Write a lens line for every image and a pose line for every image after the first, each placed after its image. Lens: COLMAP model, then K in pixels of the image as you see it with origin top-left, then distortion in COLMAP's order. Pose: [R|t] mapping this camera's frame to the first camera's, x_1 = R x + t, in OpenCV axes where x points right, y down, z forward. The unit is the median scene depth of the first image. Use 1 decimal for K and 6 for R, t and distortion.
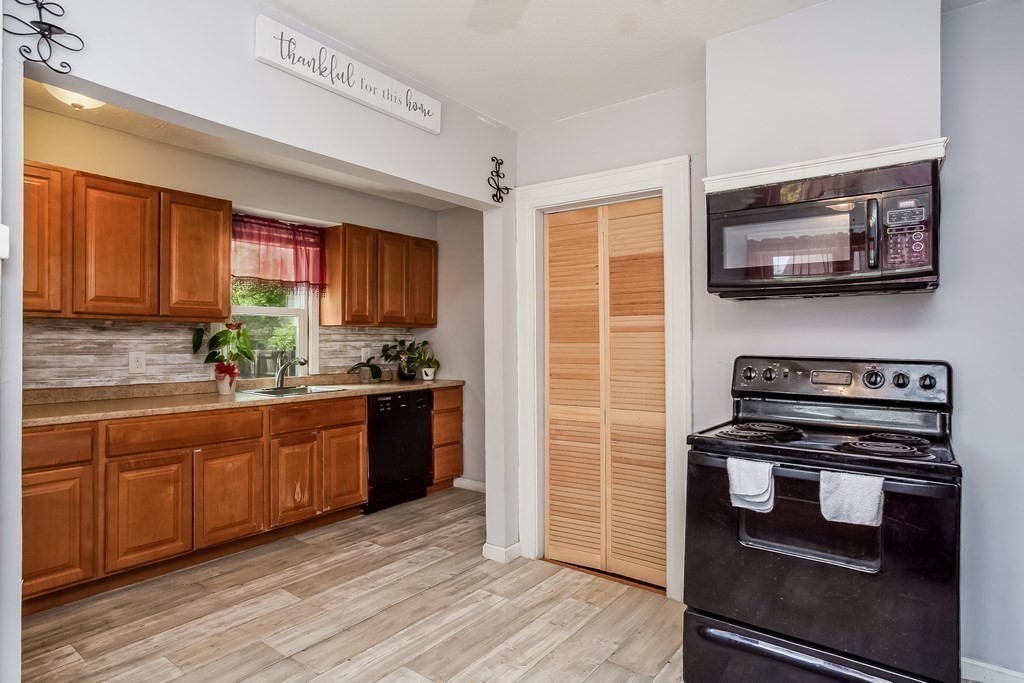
lens RADIAL K [[548.5, 0, 506.1], [0, 548.5, 332.1], [0, 0, 1]] dist [-0.050664, 0.029217]
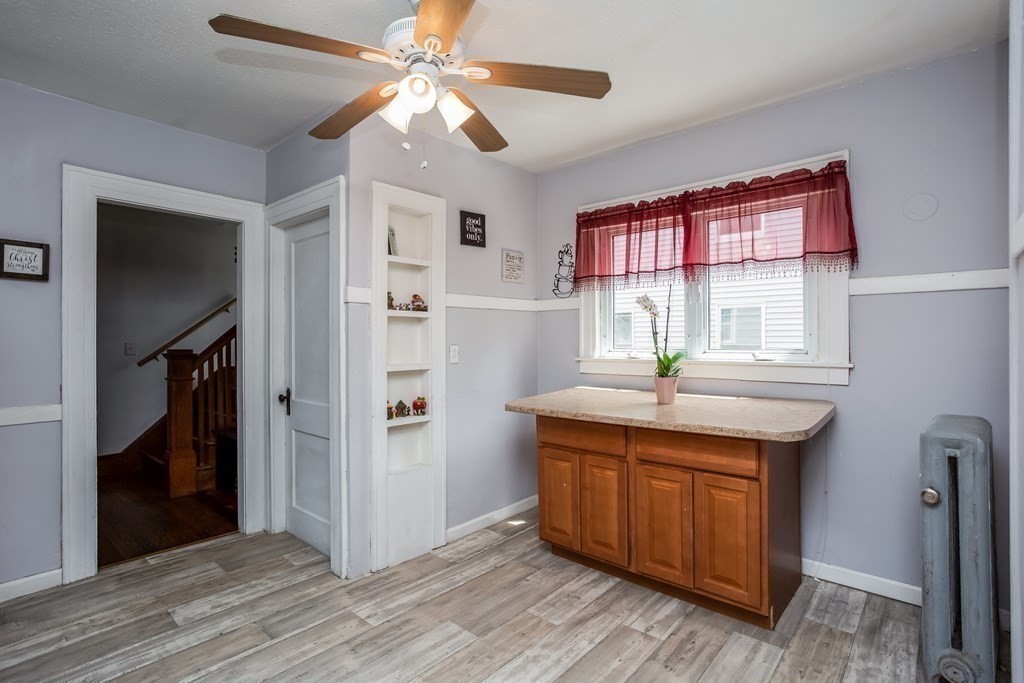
lens RADIAL K [[491.1, 0, 517.0], [0, 491.1, 340.0], [0, 0, 1]] dist [-0.069024, 0.023723]
pose [[-0.998343, 0.005086, 0.057321, -0.872127], [0.003988, 0.999806, -0.019264, 0.028995], [-0.057408, -0.019004, -0.998170, 1.505754]]
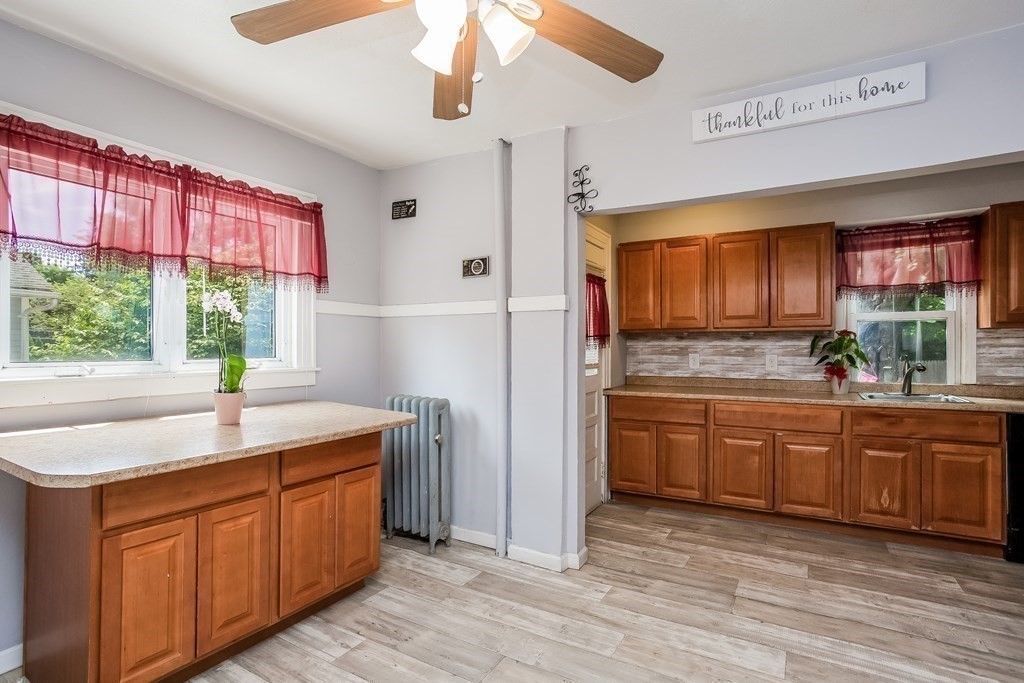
lens RADIAL K [[507.0, 0, 522.9], [0, 507.0, 339.3], [0, 0, 1]] dist [-0.046515, 0.025251]
pose [[0.135520, -0.016186, -0.990642, 0.474760], [0.018154, 0.999739, -0.013851, 0.004744], [0.990608, -0.016107, 0.135779, 0.239186]]
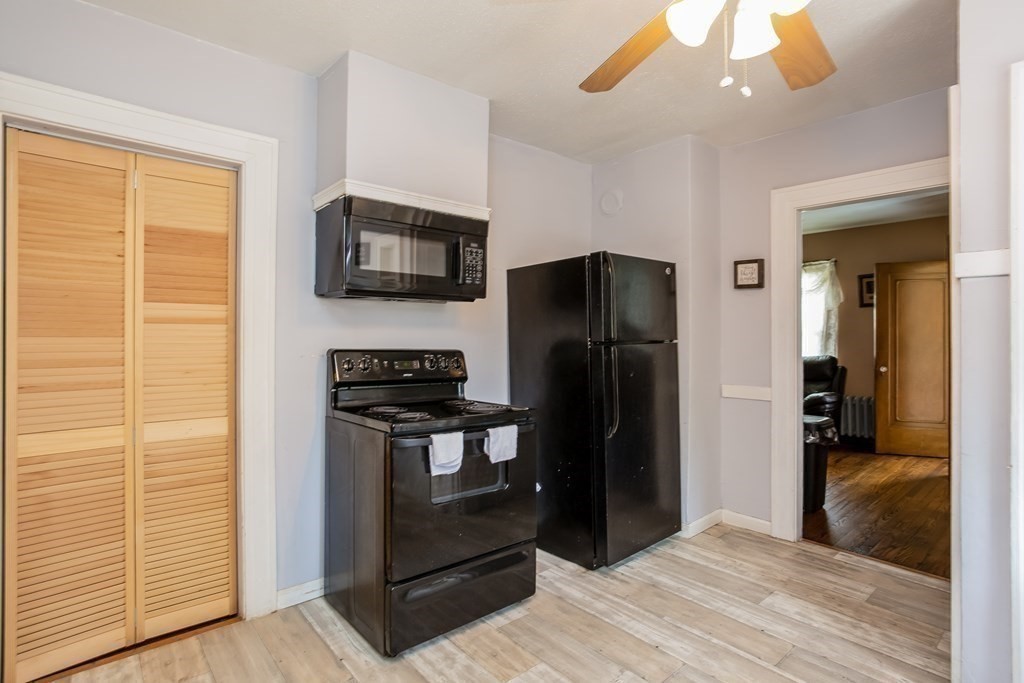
lens RADIAL K [[507.0, 0, 522.9], [0, 507.0, 339.3], [0, 0, 1]] dist [-0.046515, 0.025251]
pose [[0.203795, -0.003056, 0.979009, -1.155713], [-0.018937, 0.999796, 0.007063, 0.021909], [-0.978830, -0.019979, 0.203696, 1.070919]]
